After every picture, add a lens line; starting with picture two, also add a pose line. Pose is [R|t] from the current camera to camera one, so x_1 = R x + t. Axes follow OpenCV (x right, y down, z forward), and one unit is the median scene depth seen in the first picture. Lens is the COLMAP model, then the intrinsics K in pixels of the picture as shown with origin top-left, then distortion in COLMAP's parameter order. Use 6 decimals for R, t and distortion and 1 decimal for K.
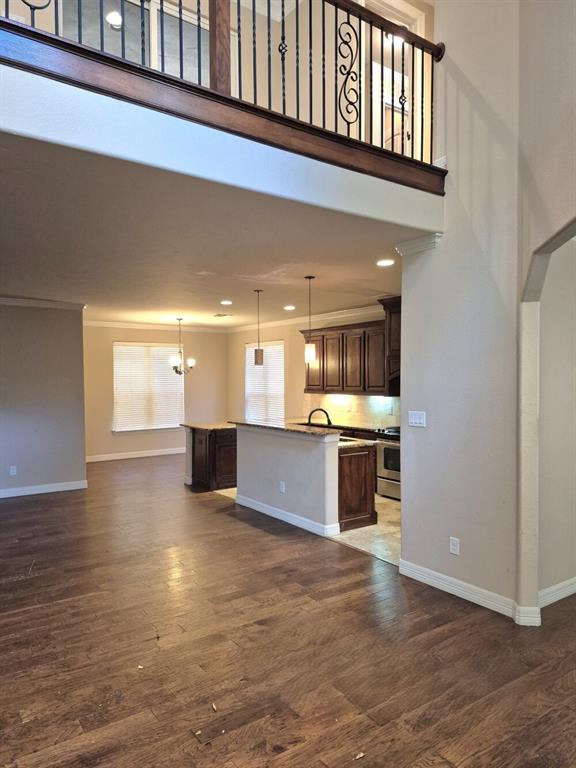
lens RADIAL K [[527.8, 0, 286.7], [0, 527.8, 392.1], [0, 0, 1]] dist [0.092299, -0.135064]
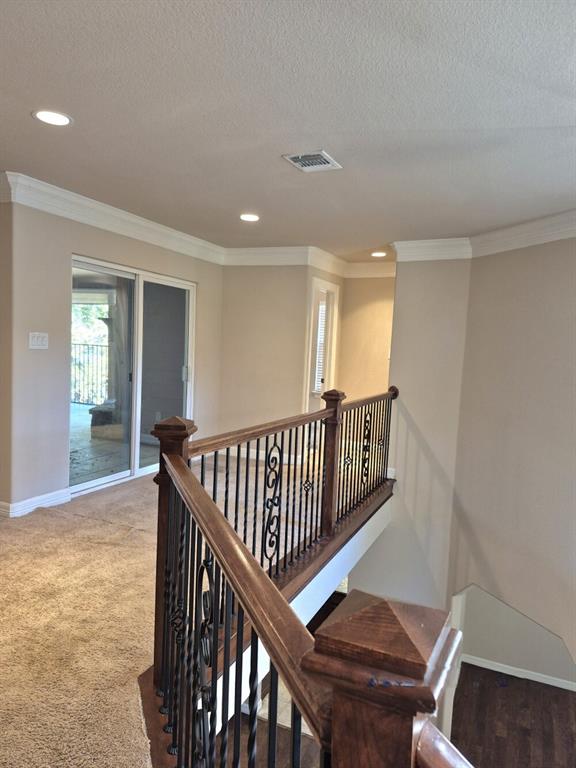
lens RADIAL K [[531.4, 0, 288.0], [0, 531.4, 384.0], [0, 0, 1]] dist [0.114749, -0.147008]
pose [[0.853298, 0.007330, 0.521373, -0.487928], [-0.036573, 0.998280, 0.045823, -0.526283], [-0.520140, -0.058169, 0.852098, -0.015573]]
